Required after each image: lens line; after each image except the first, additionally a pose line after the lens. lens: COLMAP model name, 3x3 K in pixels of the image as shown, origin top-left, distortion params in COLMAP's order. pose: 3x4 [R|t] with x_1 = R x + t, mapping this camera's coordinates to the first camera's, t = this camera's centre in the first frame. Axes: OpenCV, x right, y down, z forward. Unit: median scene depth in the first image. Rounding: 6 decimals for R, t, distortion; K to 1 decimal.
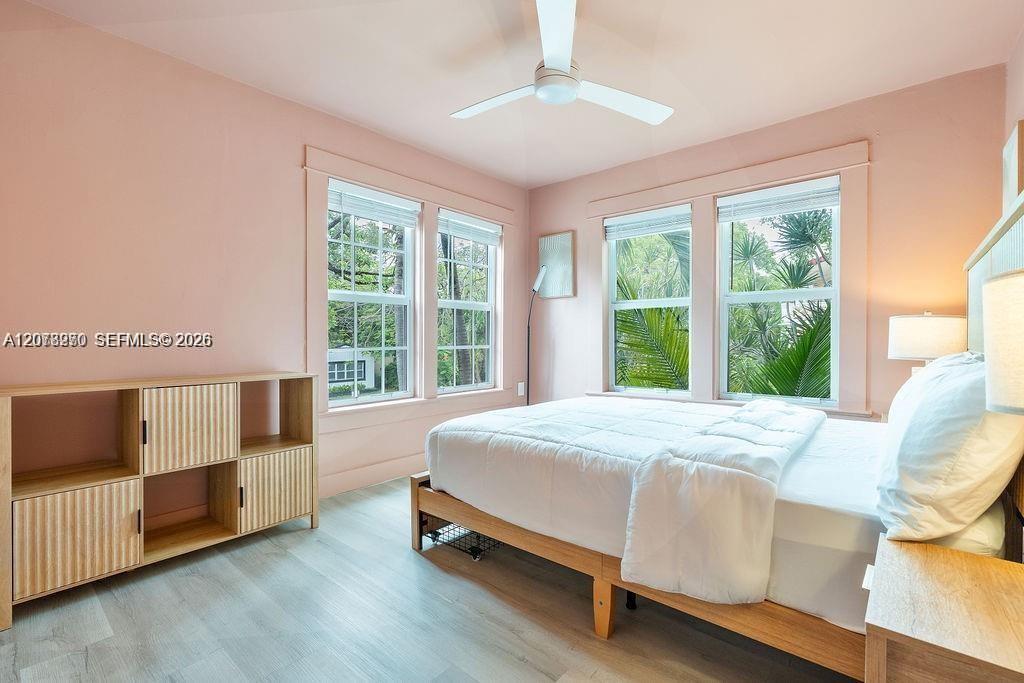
lens RADIAL K [[463.7, 0, 507.0], [0, 463.7, 339.8], [0, 0, 1]] dist [-0.008743, 0.001882]
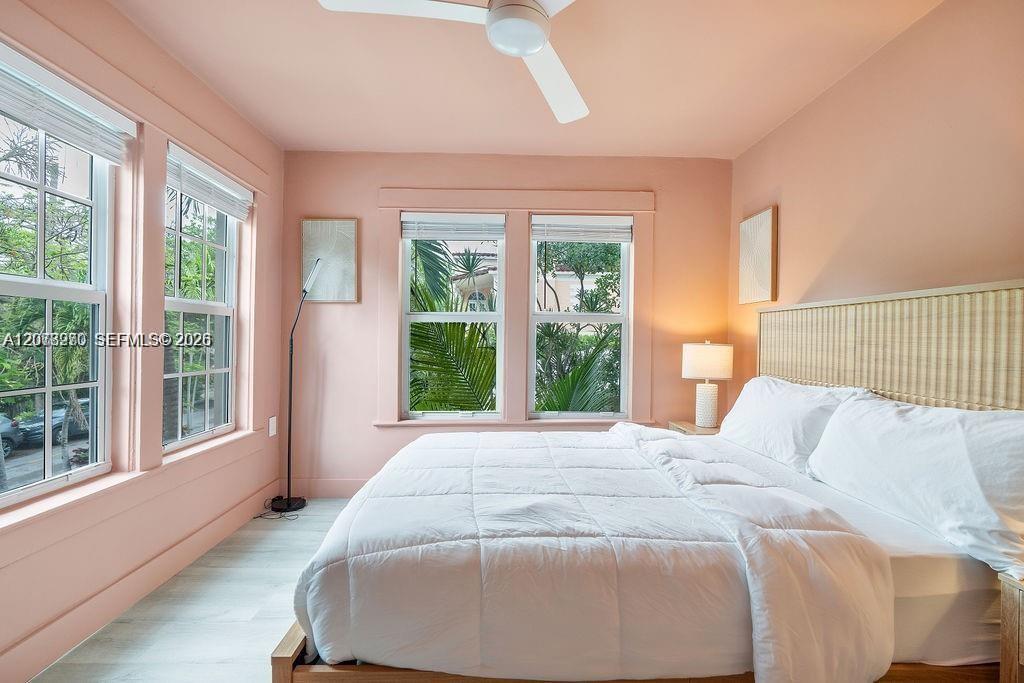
lens RADIAL K [[463.7, 0, 512.7], [0, 463.7, 344.5], [0, 0, 1]] dist [-0.008743, 0.001882]
pose [[0.736143, 0.000963, 0.676825, -0.216996], [-0.008477, 0.999934, 0.007797, -0.034673], [-0.676773, -0.011477, 0.736102, 0.270799]]
